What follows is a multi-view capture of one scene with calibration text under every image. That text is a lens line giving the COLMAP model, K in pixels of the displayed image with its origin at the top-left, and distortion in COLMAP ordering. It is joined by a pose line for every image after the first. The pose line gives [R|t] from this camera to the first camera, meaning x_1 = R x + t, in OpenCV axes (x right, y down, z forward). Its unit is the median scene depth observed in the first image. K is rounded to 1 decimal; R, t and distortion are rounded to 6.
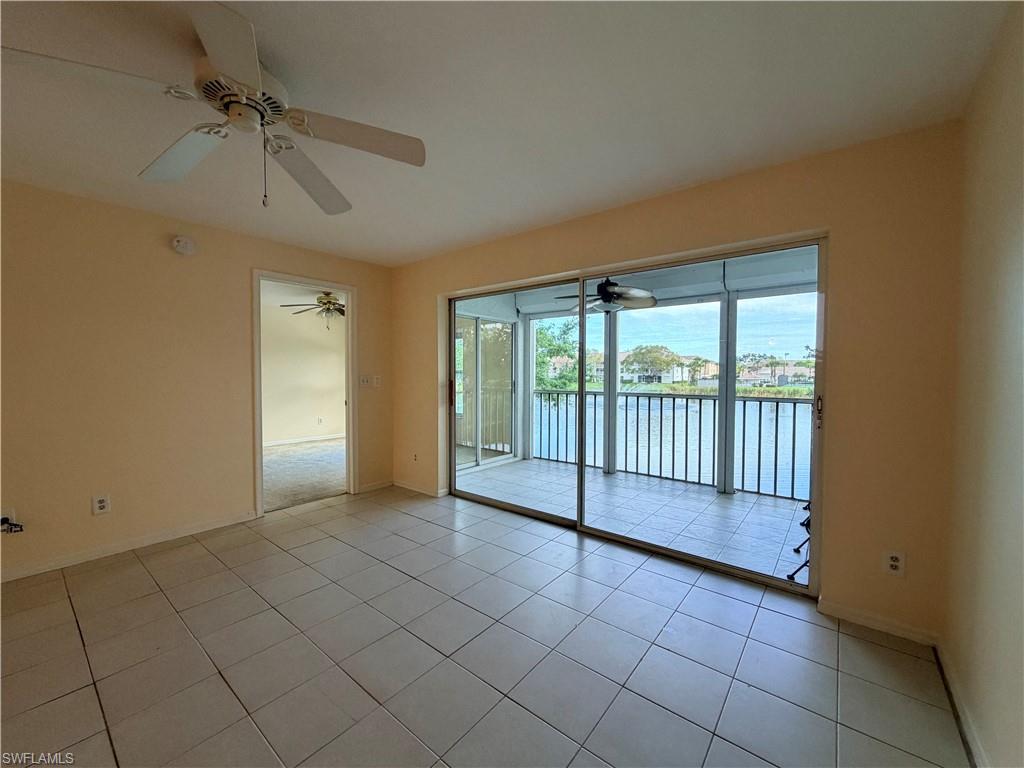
lens RADIAL K [[408.5, 0, 509.1], [0, 408.5, 386.3], [0, 0, 1]] dist [-0.002095, -0.000028]
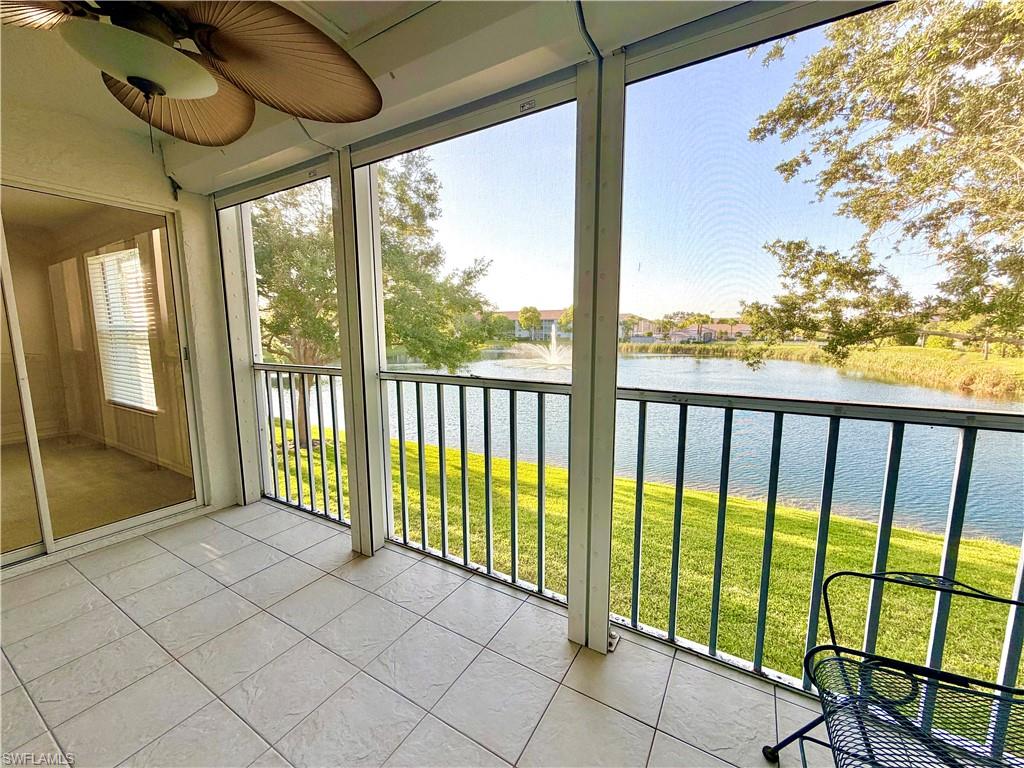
lens RADIAL K [[408.5, 0, 510.3], [0, 408.5, 384.8], [0, 0, 1]] dist [0.001358, 0.000114]
pose [[0.989645, -0.026105, 0.141142, 0.419526], [0.012448, 0.995227, 0.096791, -0.013114], [-0.142995, -0.094032, 0.985246, 0.678273]]
